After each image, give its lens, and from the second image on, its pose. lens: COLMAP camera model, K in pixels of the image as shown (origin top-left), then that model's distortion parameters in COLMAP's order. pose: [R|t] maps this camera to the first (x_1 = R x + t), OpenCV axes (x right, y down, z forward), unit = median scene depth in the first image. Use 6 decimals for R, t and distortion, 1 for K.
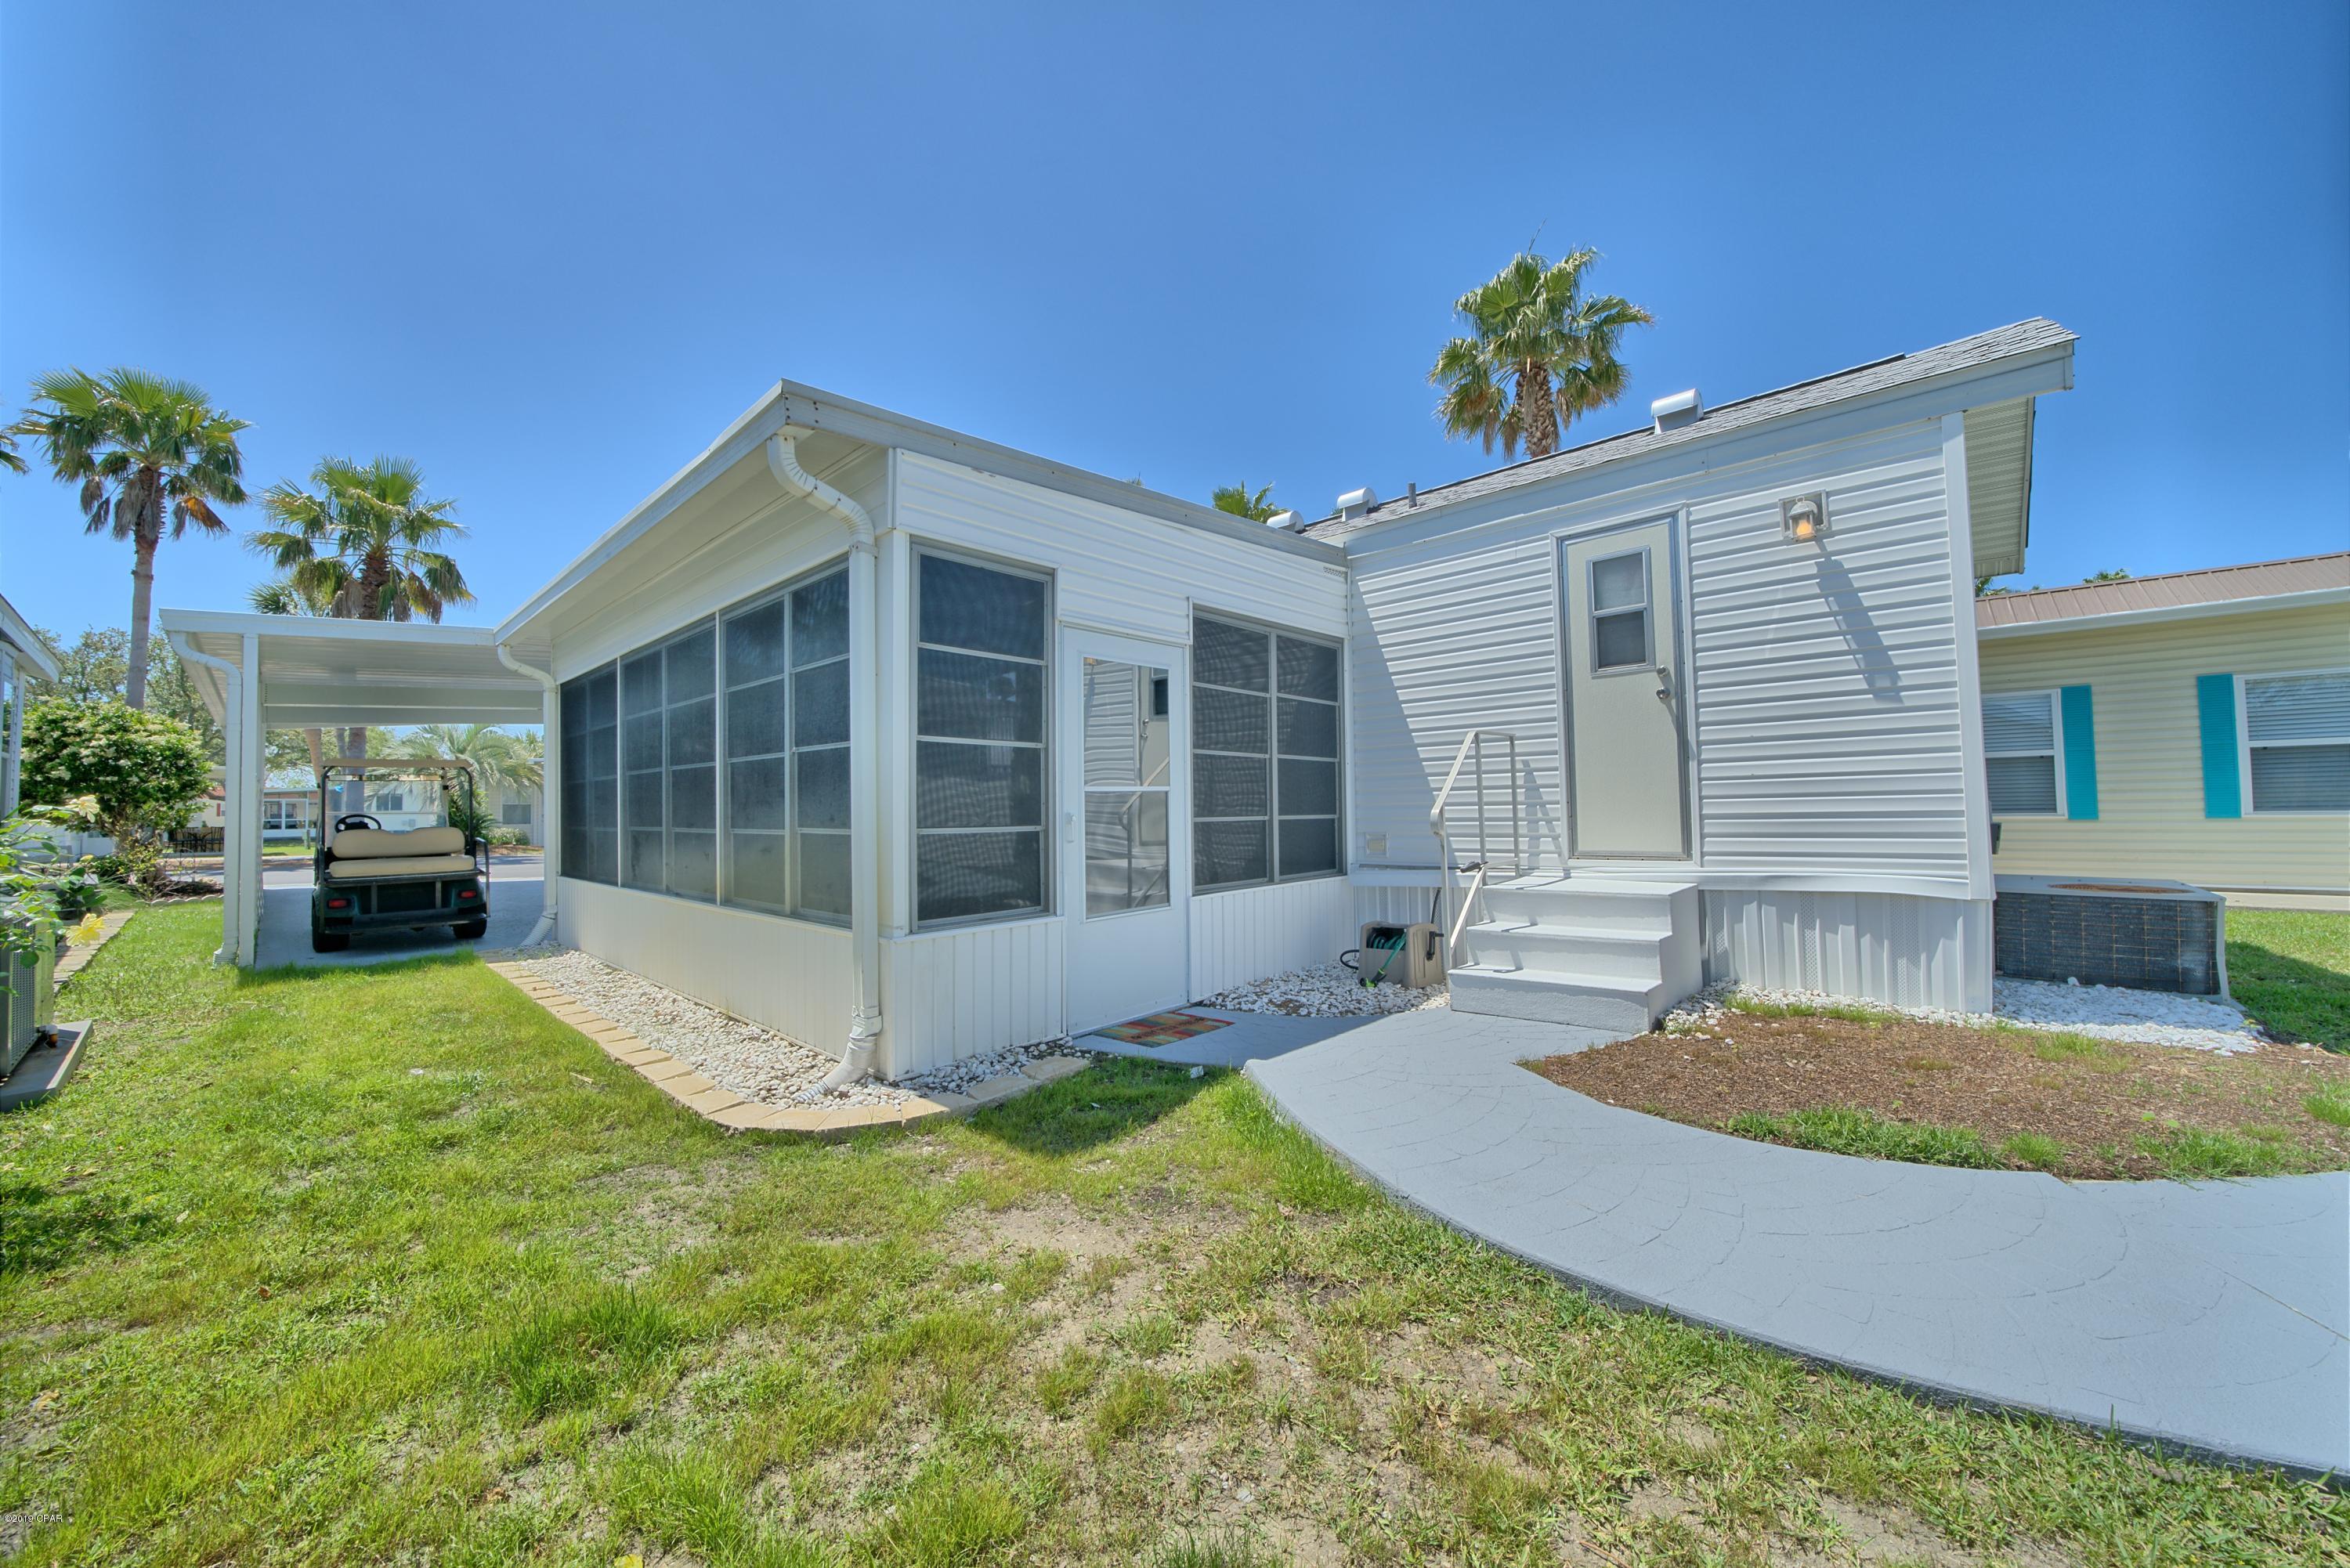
lens RADIAL K [[878.0, 0, 1174.7], [0, 878.0, 782.3], [0, 0, 1]] dist [-0.016743, -0.000147]
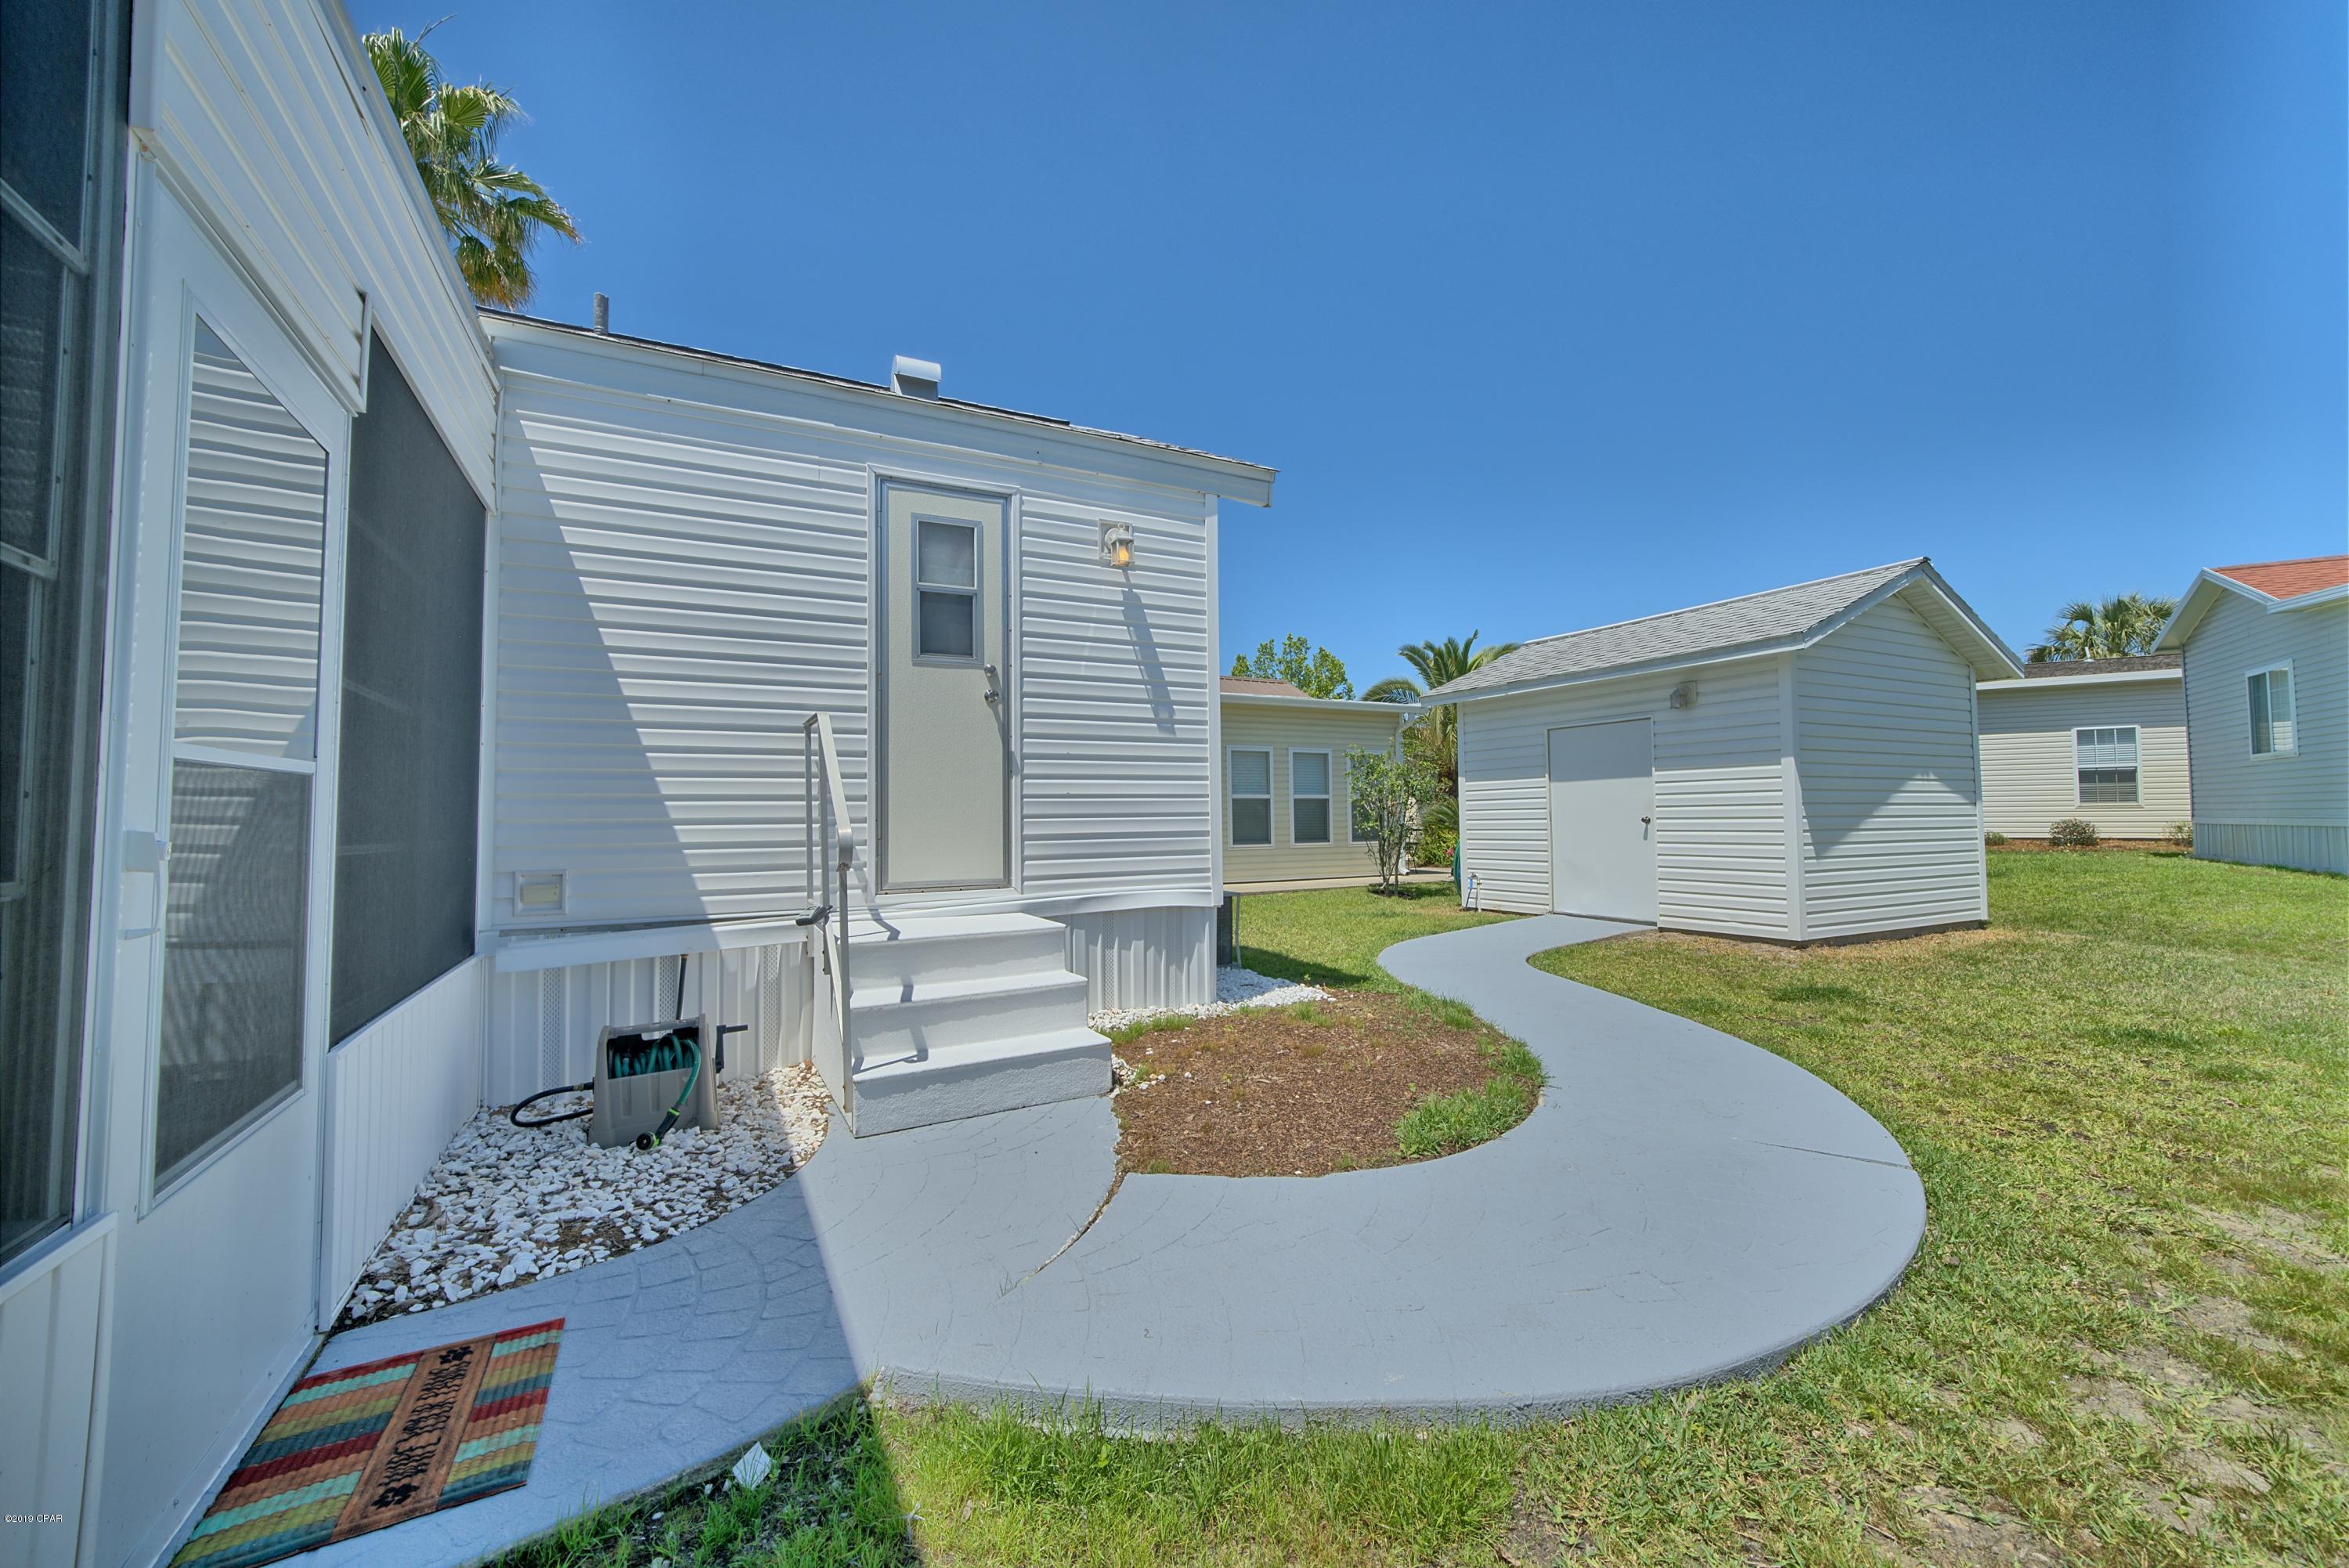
lens RADIAL K [[947.4, 0, 1175.3], [0, 947.4, 781.3], [0, 0, 1]] dist [-0.000726, 0.000073]
pose [[0.320666, 0.051571, 0.945787, -0.271419], [-0.026075, 0.998619, -0.045611, 0.021182], [-0.946833, -0.010035, 0.321568, 0.528011]]
